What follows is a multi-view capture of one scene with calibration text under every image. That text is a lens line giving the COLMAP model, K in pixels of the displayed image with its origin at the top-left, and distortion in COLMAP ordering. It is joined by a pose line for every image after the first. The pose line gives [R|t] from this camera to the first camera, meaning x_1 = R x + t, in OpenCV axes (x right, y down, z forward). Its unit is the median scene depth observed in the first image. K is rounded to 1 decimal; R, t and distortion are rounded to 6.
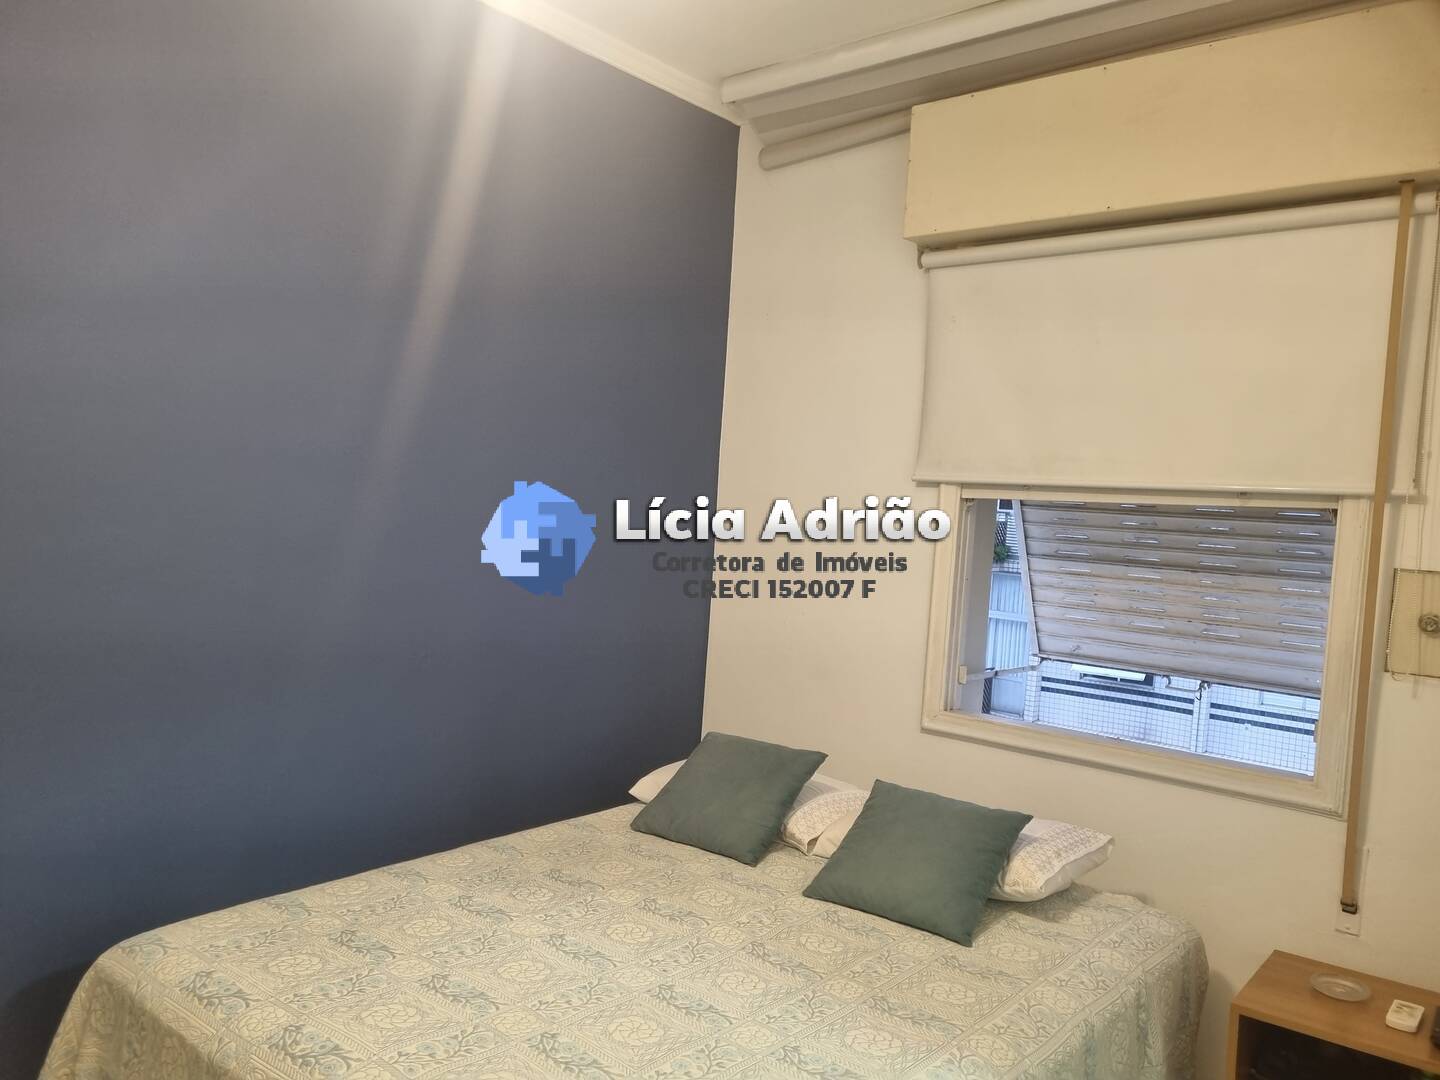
lens RADIAL K [[1095.7, 0, 710.7], [0, 1095.7, 552.5], [0, 0, 1]] dist [0.039419, -0.035038]
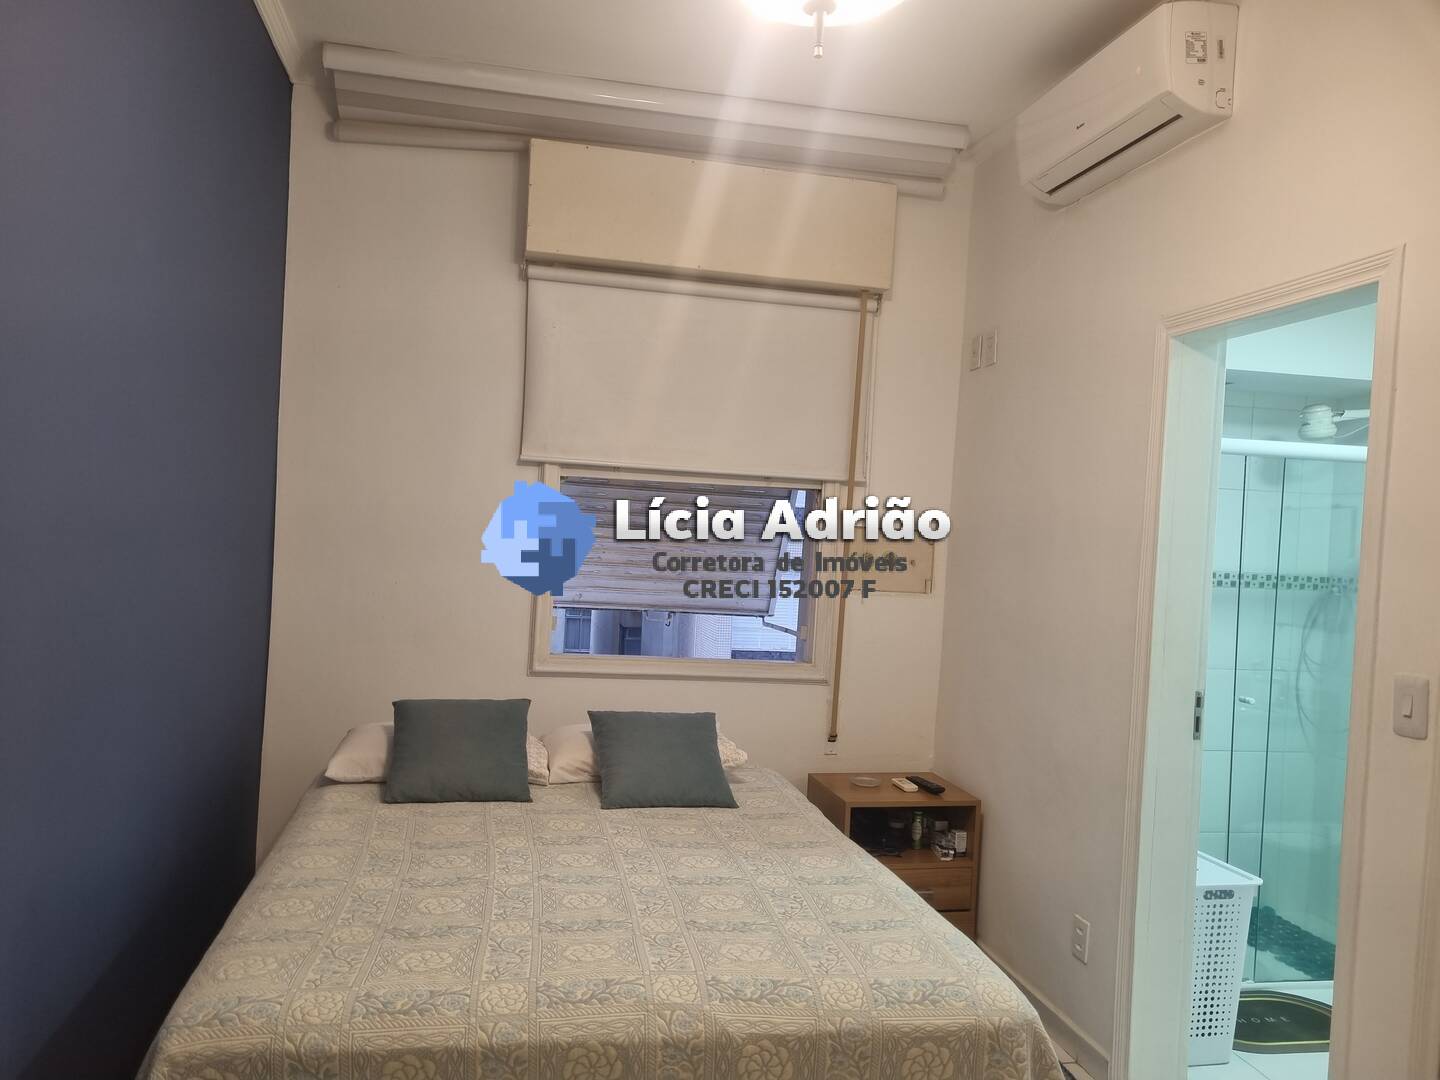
lens RADIAL K [[1095.7, 0, 721.5], [0, 1095.7, 533.9], [0, 0, 1]] dist [0.039419, -0.035038]
pose [[0.612763, -0.028859, 0.789740, -0.790003], [0.015053, 0.999578, 0.024846, -0.017398], [-0.790123, -0.003337, 0.612939, 0.164167]]
